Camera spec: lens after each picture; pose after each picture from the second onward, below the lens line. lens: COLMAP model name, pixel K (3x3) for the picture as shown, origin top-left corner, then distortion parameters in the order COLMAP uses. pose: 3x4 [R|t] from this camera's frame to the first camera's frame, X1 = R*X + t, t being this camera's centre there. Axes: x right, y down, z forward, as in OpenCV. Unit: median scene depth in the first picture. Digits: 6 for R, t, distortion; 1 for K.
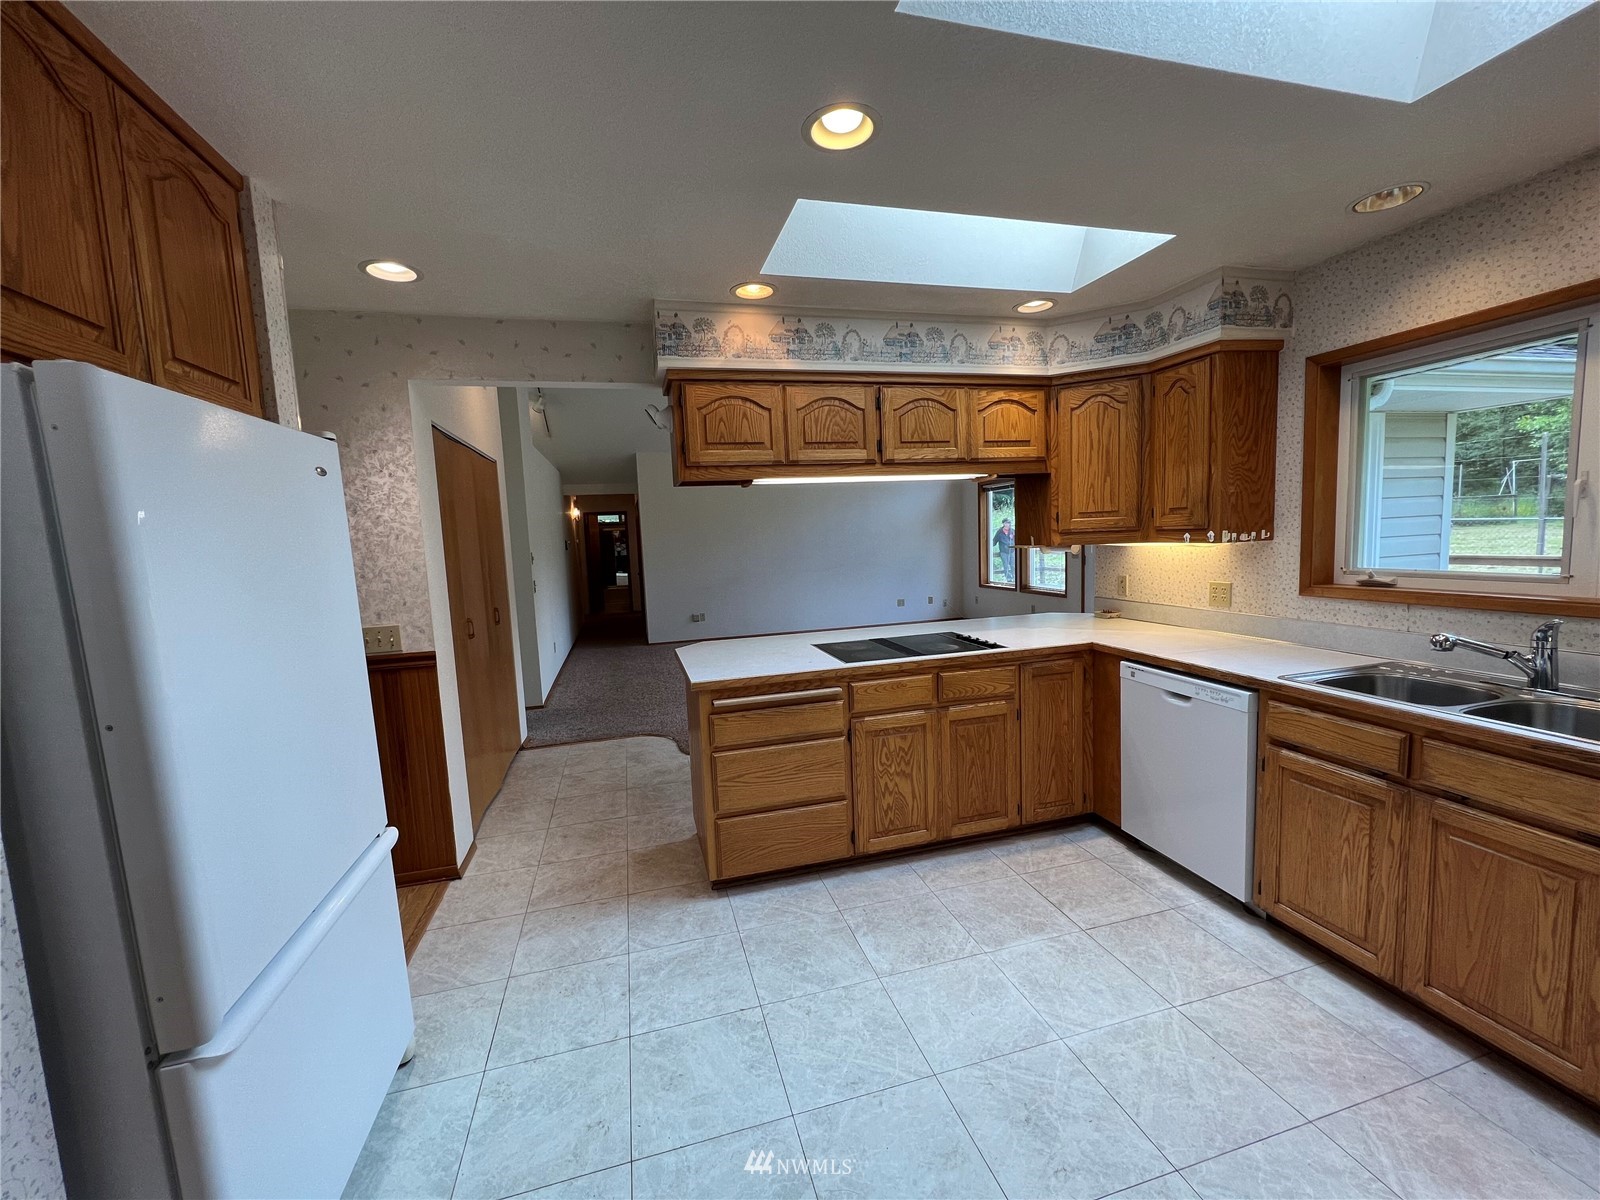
lens RADIAL K [[639.2, 0, 797.3], [0, 639.2, 598.2], [0, 0, 1]] dist [-0.001639, 0.000385]
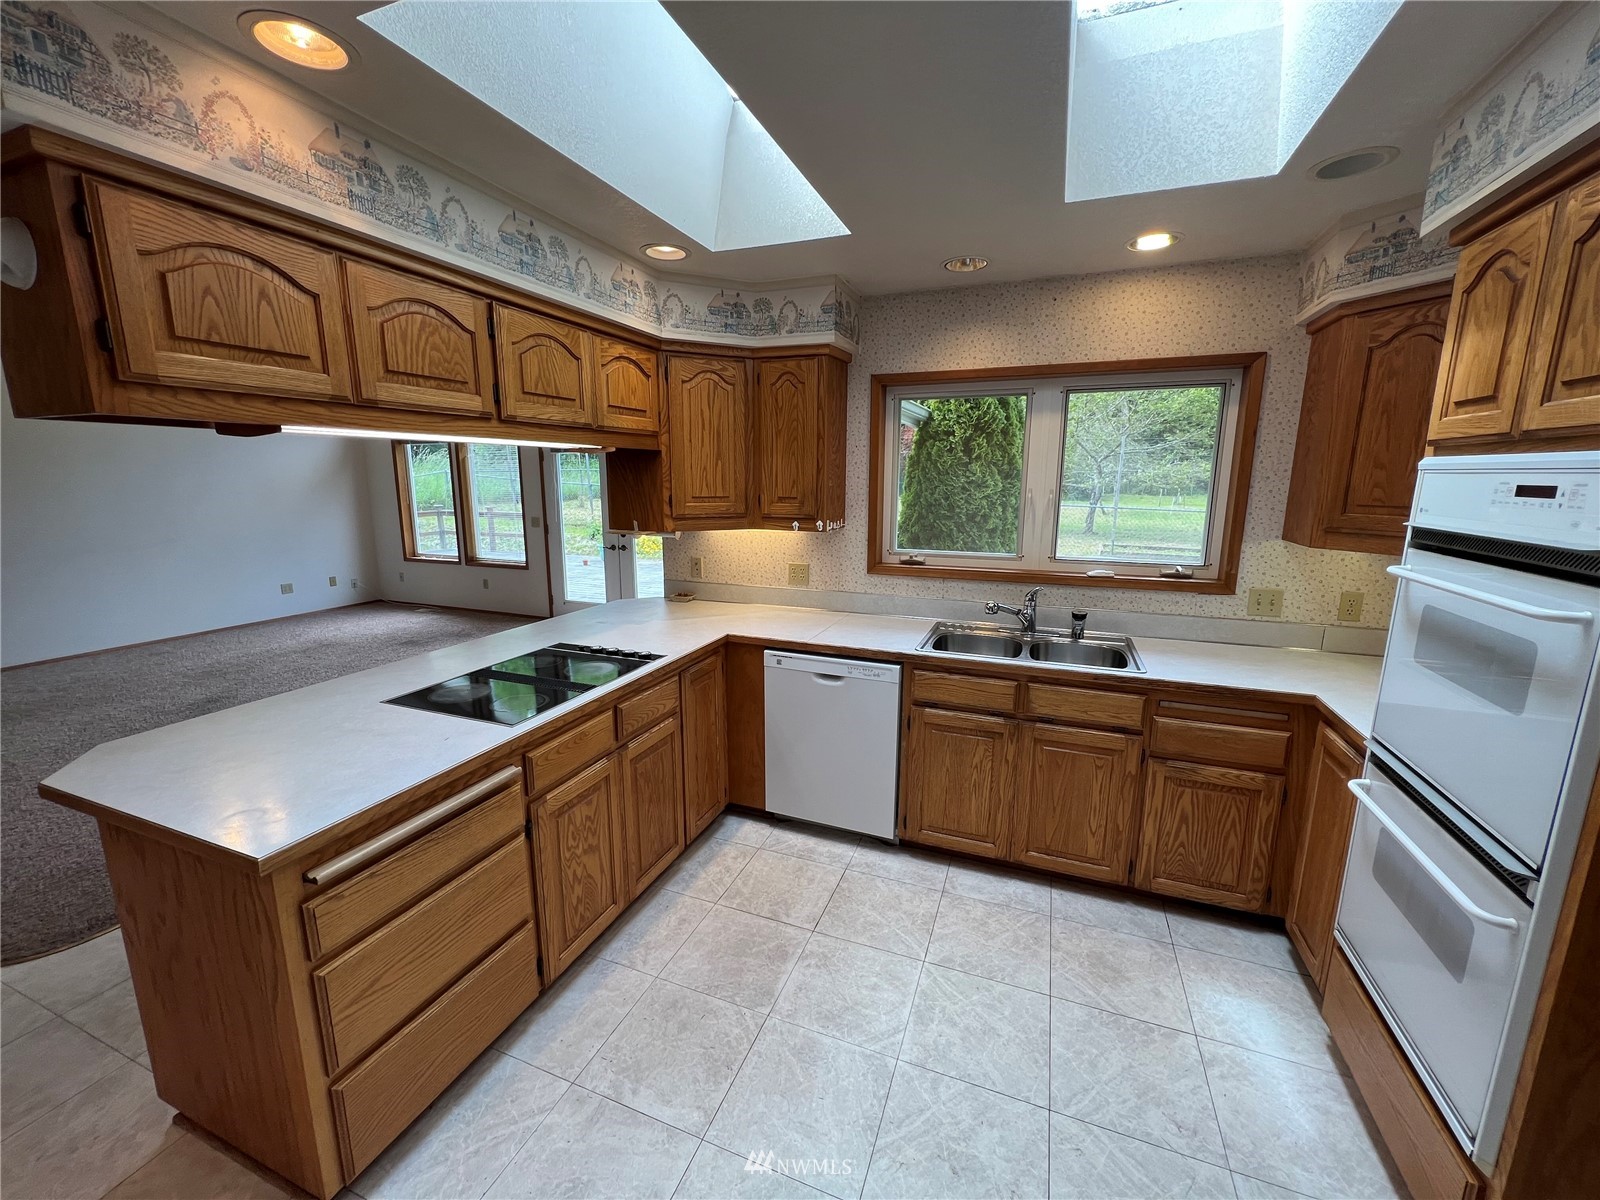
lens RADIAL K [[639.2, 0, 797.3], [0, 639.2, 598.2], [0, 0, 1]] dist [-0.001639, 0.000385]
pose [[0.596518, -0.105935, 0.795577, -0.250781], [0.050928, 0.994249, 0.094204, -0.074700], [-0.800982, -0.015677, 0.598483, 0.356373]]
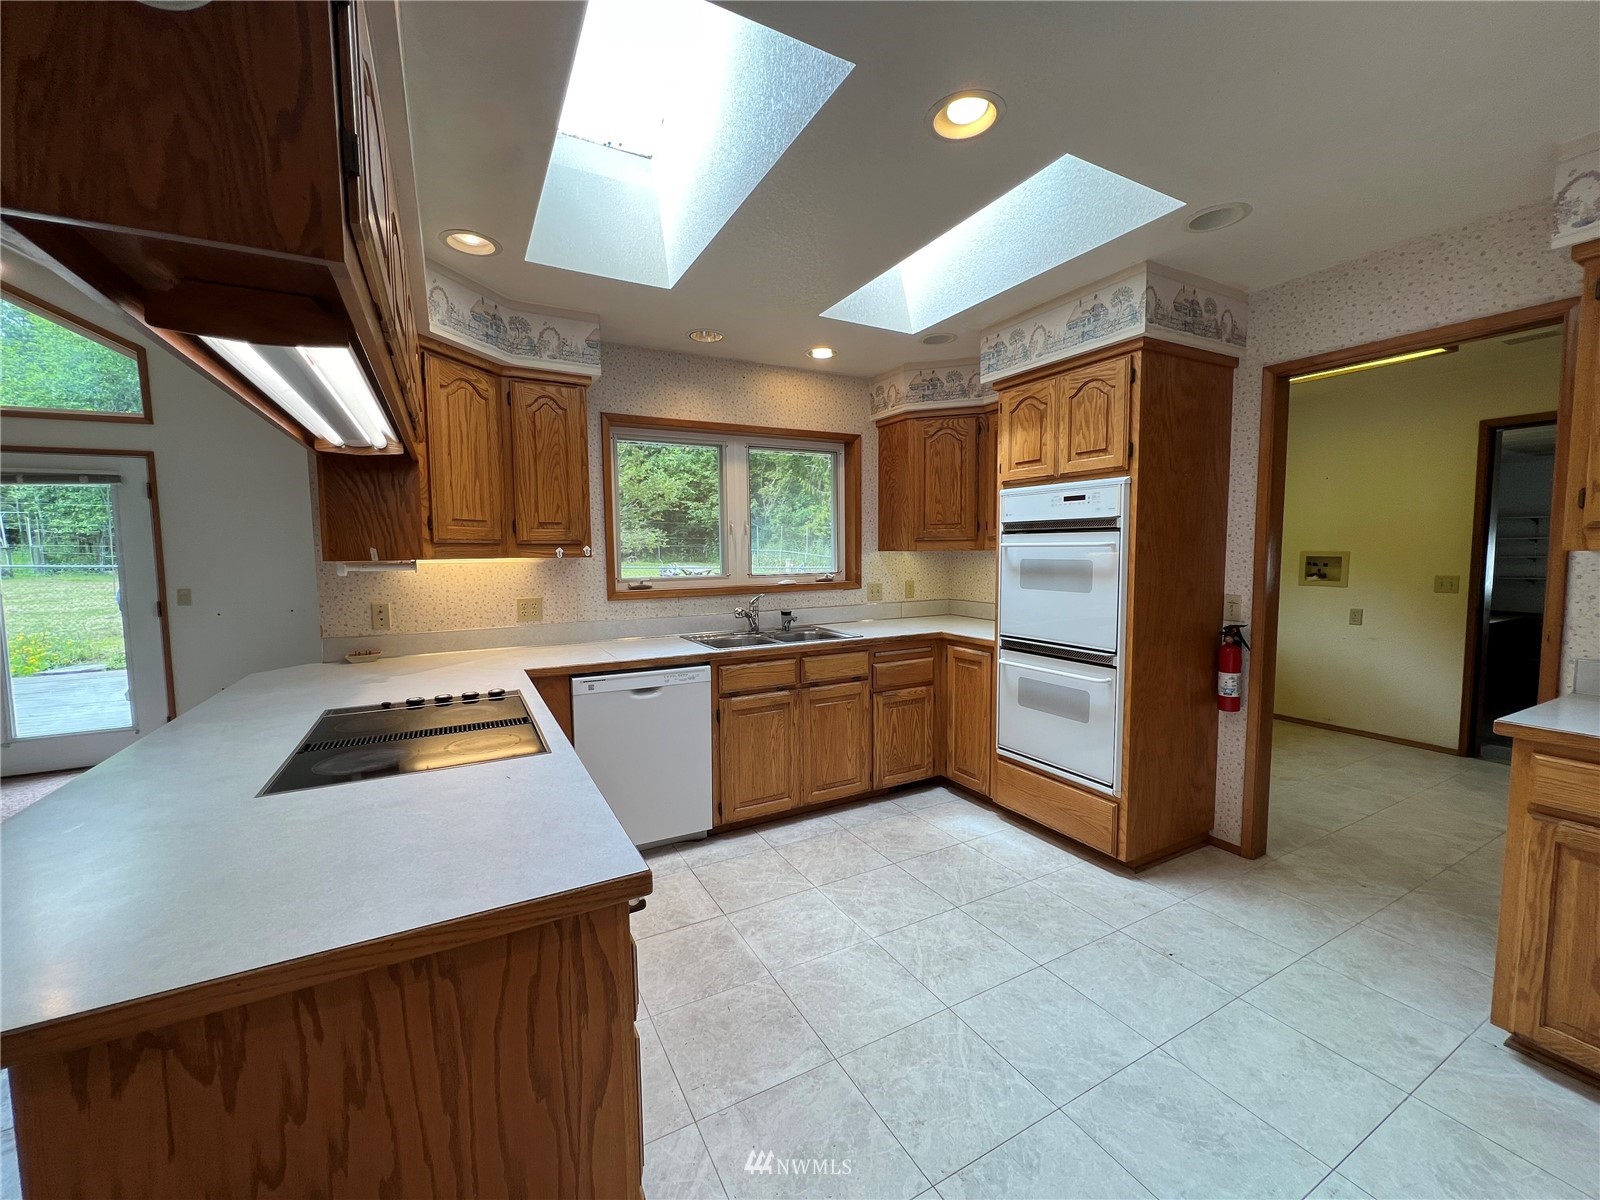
lens RADIAL K [[639.2, 0, 797.3], [0, 639.2, 598.2], [0, 0, 1]] dist [-0.001639, 0.000385]
pose [[-0.228169, -0.027874, 0.973222, -0.484063], [0.118019, 0.991427, 0.056065, -0.033502], [-0.966442, 0.127651, -0.222923, 0.867770]]
